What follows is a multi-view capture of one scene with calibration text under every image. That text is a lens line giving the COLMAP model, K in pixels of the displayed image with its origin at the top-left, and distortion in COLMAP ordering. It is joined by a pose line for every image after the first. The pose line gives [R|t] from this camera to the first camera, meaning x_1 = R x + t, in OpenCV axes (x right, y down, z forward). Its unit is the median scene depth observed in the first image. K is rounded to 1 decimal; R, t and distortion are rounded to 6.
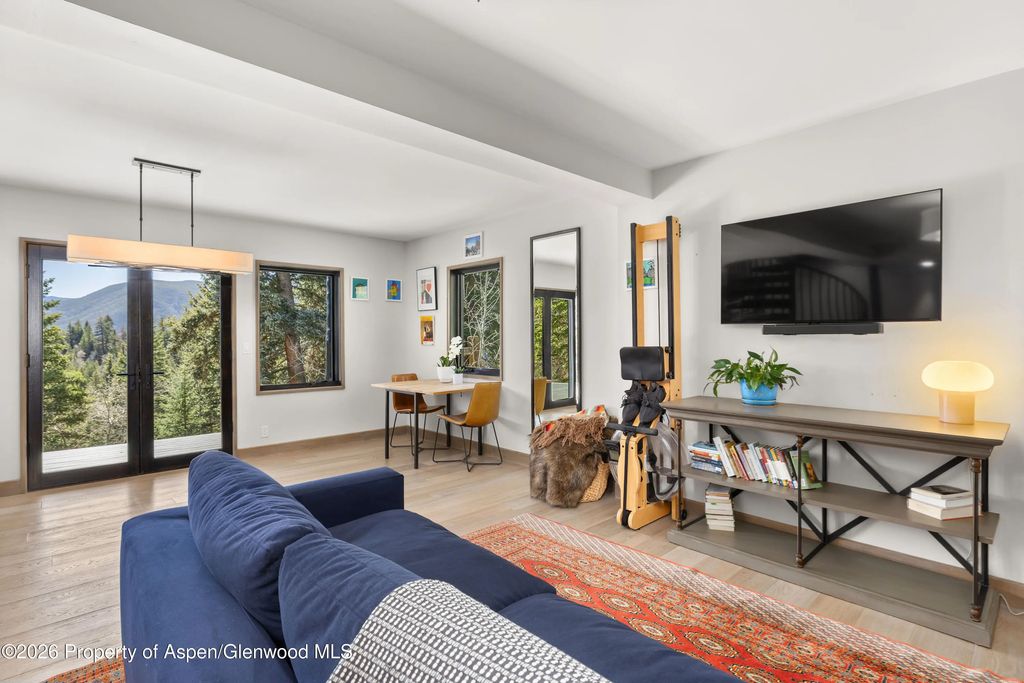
lens RADIAL K [[487.8, 0, 512.0], [0, 487.8, 341.5], [0, 0, 1]] dist [-0.001666, 0.000170]
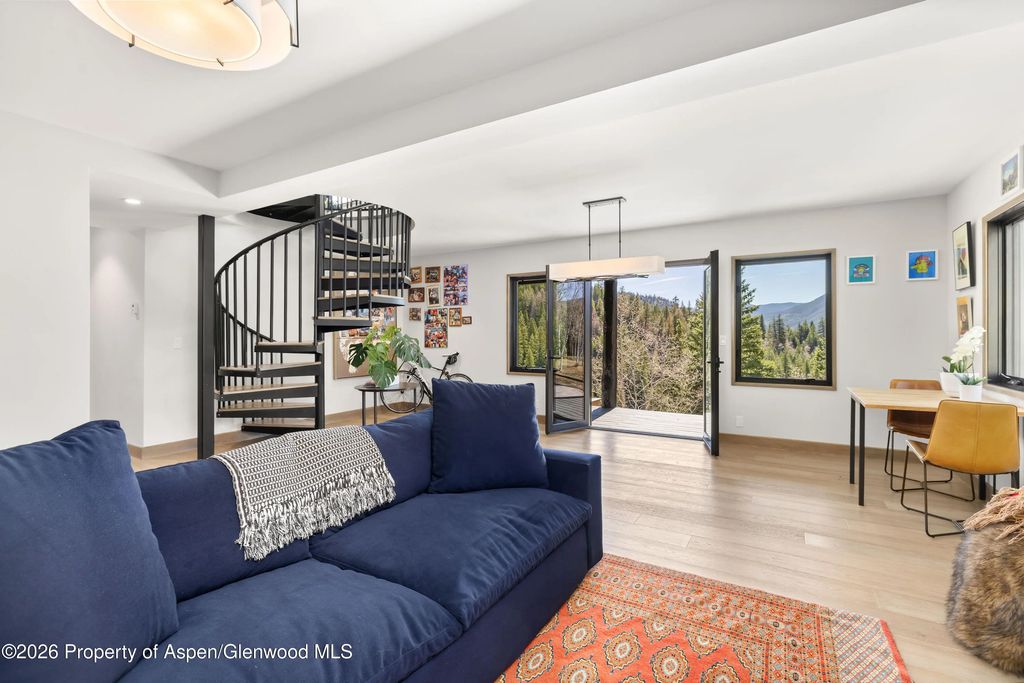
lens RADIAL K [[461.3, 0, 516.7], [0, 461.3, 338.1], [0, 0, 1]] dist [-0.011413, 0.000262]
pose [[0.304066, 0.002399, -0.952648, 0.274389], [-0.001839, 0.999996, 0.001931, 0.004904], [0.952649, 0.001165, 0.304069, 0.261315]]
